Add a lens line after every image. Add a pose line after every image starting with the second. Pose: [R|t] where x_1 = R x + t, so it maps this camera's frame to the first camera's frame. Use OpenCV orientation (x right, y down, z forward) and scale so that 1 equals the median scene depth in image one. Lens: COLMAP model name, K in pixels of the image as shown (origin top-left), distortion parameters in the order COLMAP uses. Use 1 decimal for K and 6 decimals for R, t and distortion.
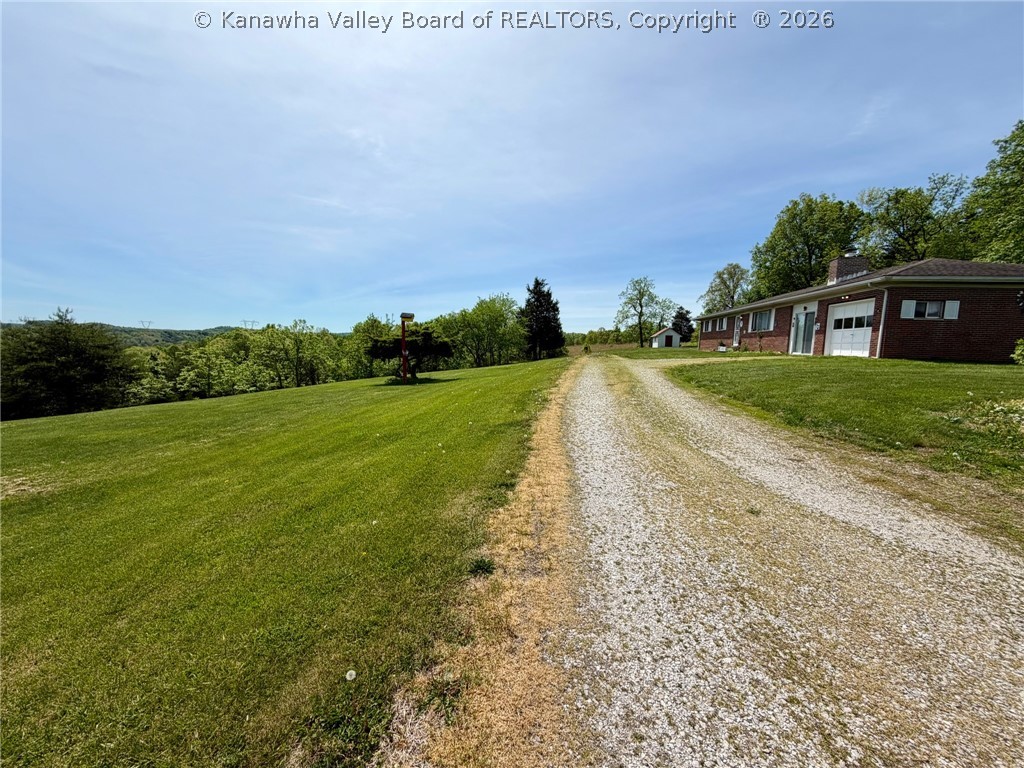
lens RADIAL K [[407.3, 0, 510.5], [0, 407.3, 383.6], [0, 0, 1]] dist [0.000498, 0.000007]
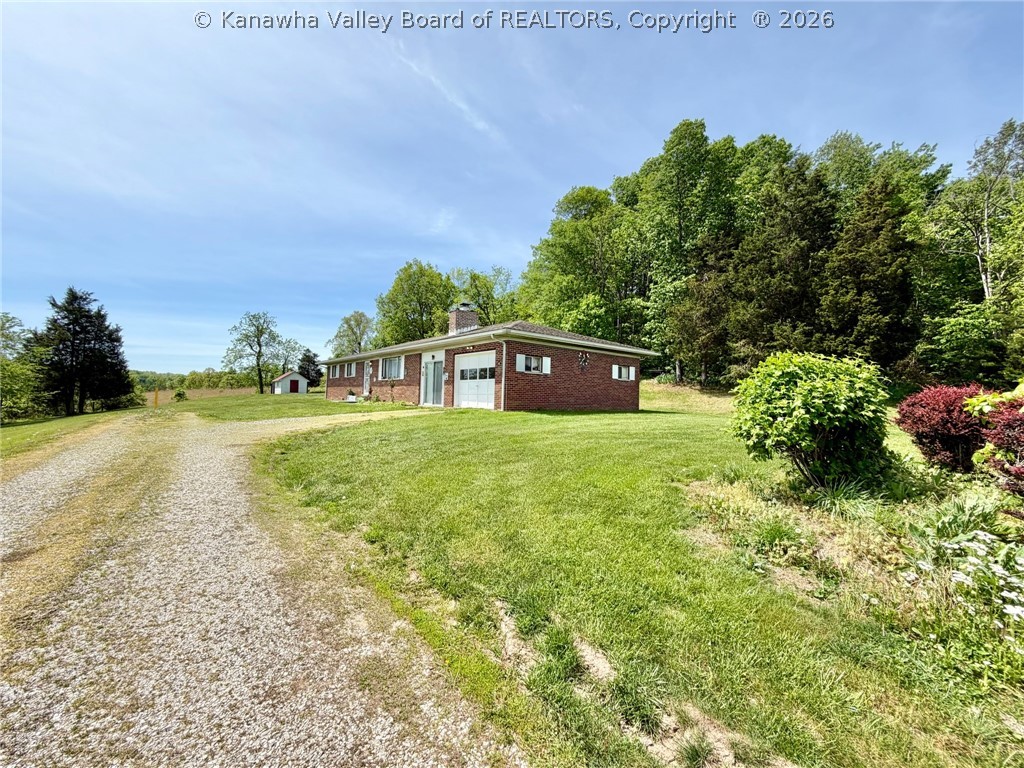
lens RADIAL K [[407.3, 0, 510.5], [0, 407.3, 383.6], [0, 0, 1]] dist [0.000498, 0.000007]
pose [[0.661291, 0.008348, 0.750083, 0.143968], [0.071673, 0.994660, -0.074259, -0.043596], [-0.746698, 0.102868, 0.657161, 0.272572]]
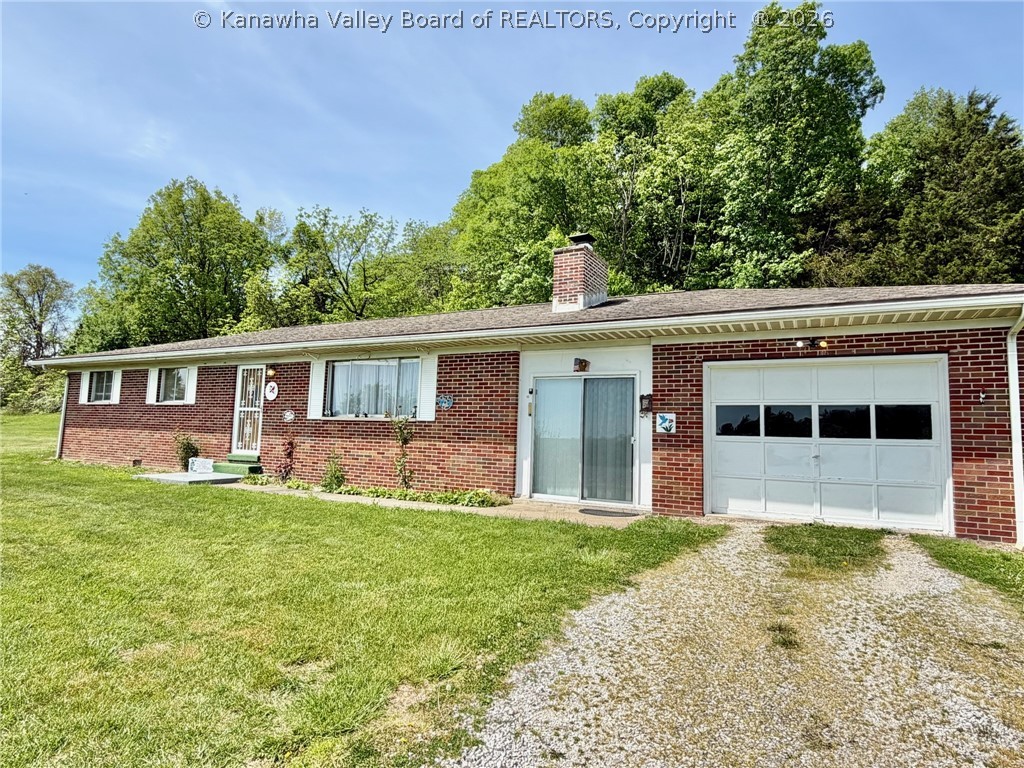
lens RADIAL K [[577.8, 0, 512.0], [0, 577.8, 384.0], [0, 0, 1]] dist [0.000851, -0.000039]
pose [[0.341752, 0.063573, 0.937637, 0.286386], [0.069746, 0.993242, -0.092764, -0.141919], [-0.937198, 0.097099, 0.335009, 0.987010]]
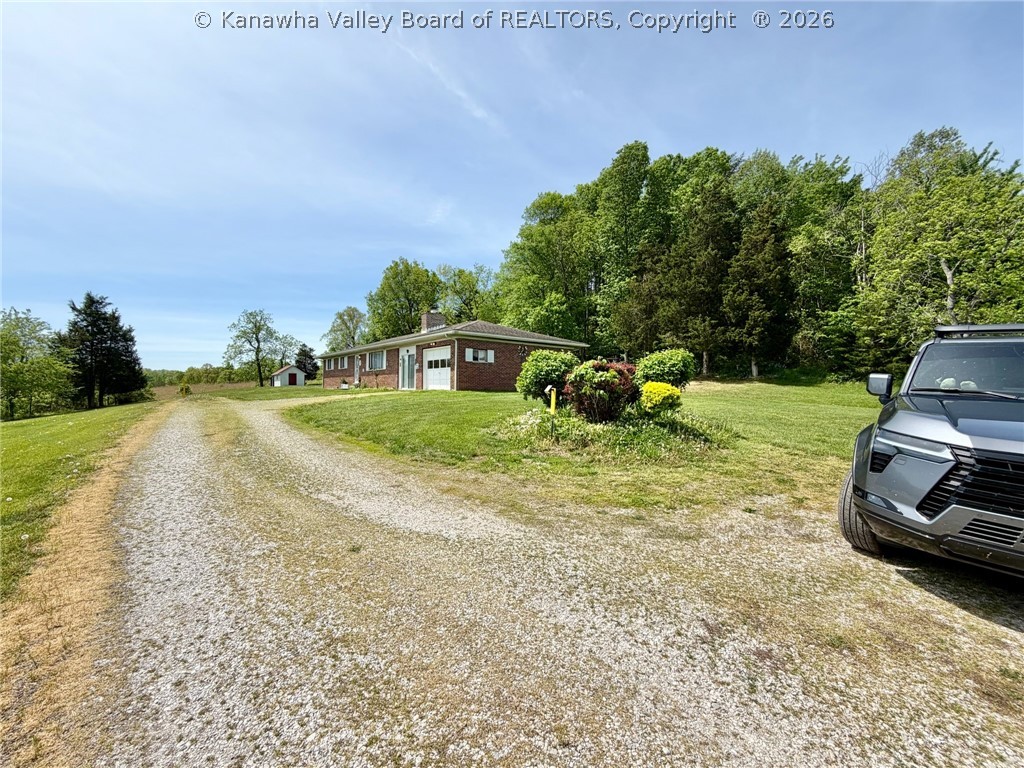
lens RADIAL K [[407.3, 0, 510.5], [0, 407.3, 383.6], [0, 0, 1]] dist [0.000498, 0.000007]
pose [[0.654772, -0.021249, 0.755527, 0.014897], [0.090308, 0.994643, -0.050290, -0.002170], [-0.750412, 0.101159, 0.653184, -0.000916]]
